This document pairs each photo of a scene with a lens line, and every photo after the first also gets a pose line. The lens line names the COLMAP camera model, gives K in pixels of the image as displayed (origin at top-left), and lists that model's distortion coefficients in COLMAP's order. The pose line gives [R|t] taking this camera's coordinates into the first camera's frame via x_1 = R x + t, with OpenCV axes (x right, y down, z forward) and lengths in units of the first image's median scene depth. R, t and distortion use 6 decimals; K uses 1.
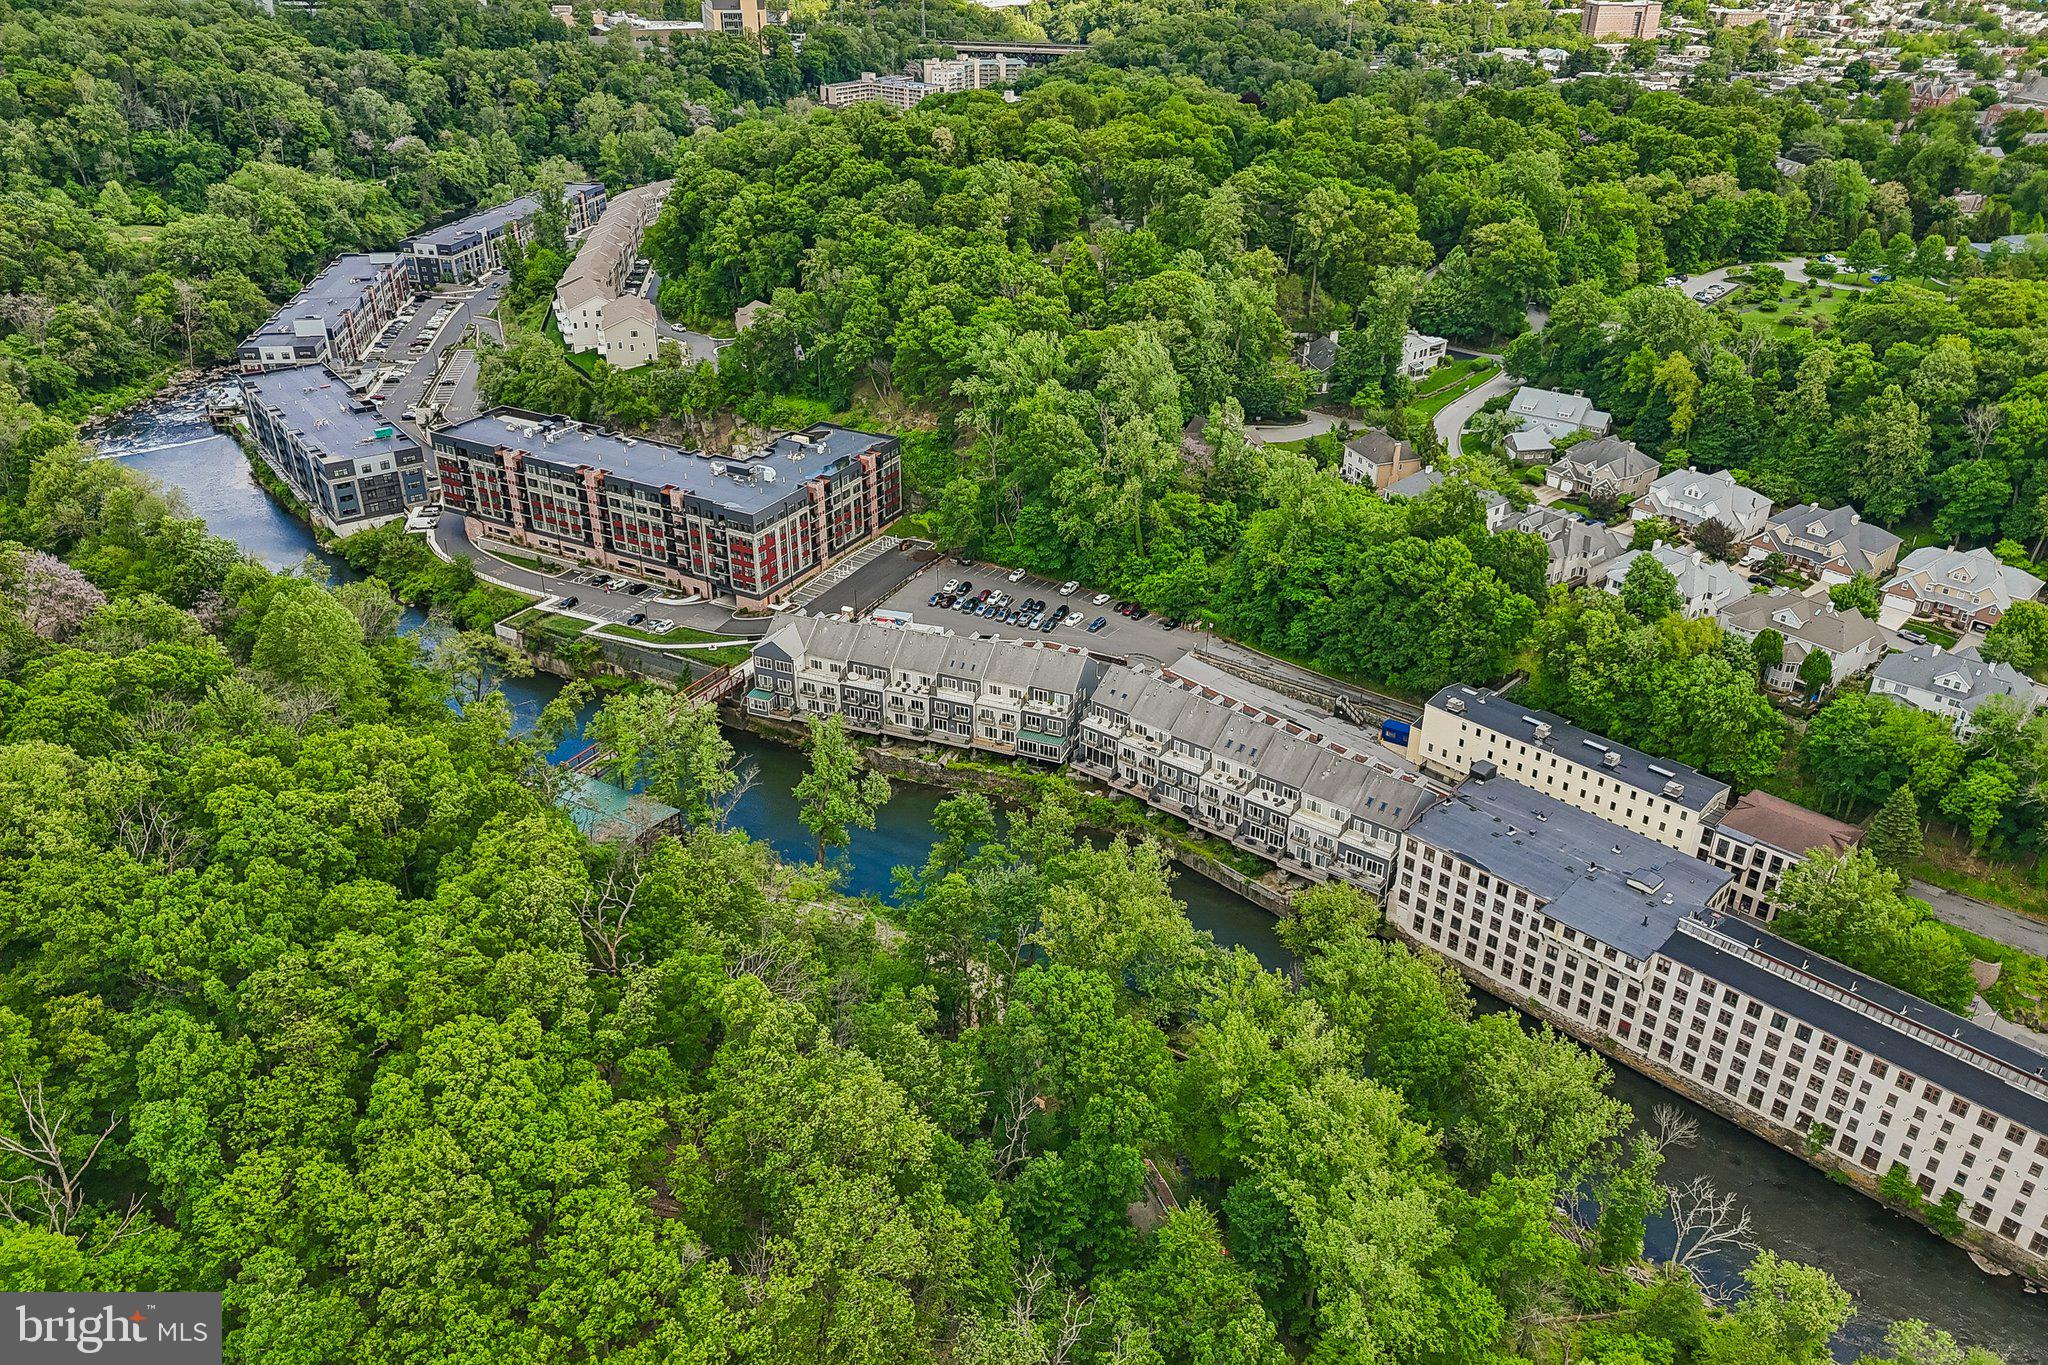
lens RADIAL K [[1482.2, 0, 1024.0], [0, 1482.2, 682.5], [0, 0, 1]] dist [0.086767, -0.091791]
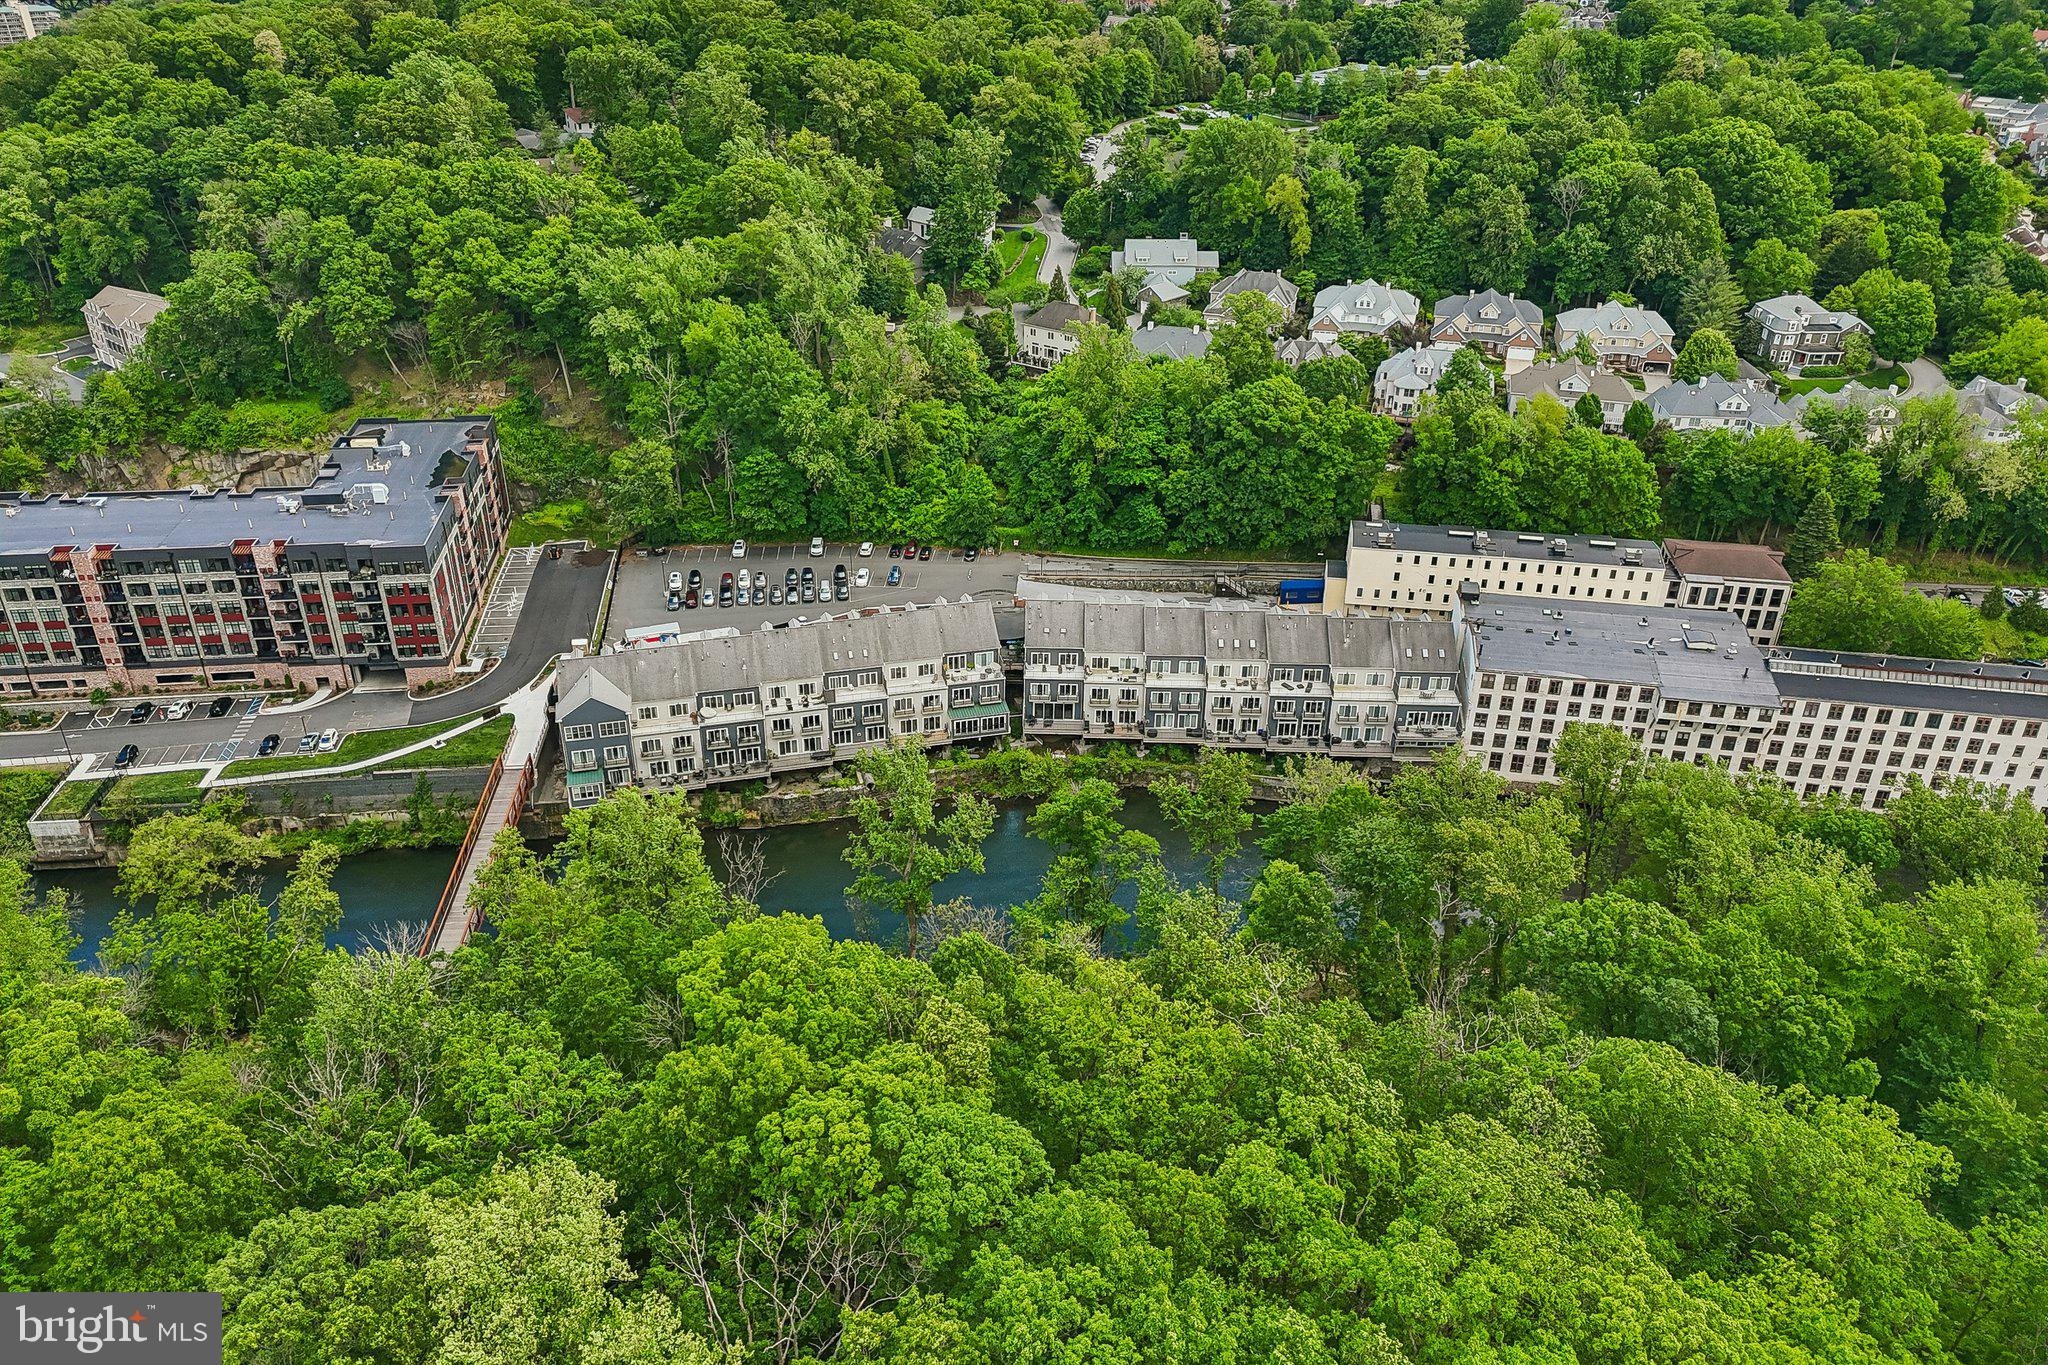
lens RADIAL K [[1482.2, 0, 1024.0], [0, 1482.2, 682.5], [0, 0, 1]] dist [0.086767, -0.091791]
pose [[0.815087, -0.286462, 0.503560, -0.317502], [0.274510, 0.956398, 0.099735, -0.043797], [-0.510174, 0.056940, 0.858184, 0.254829]]
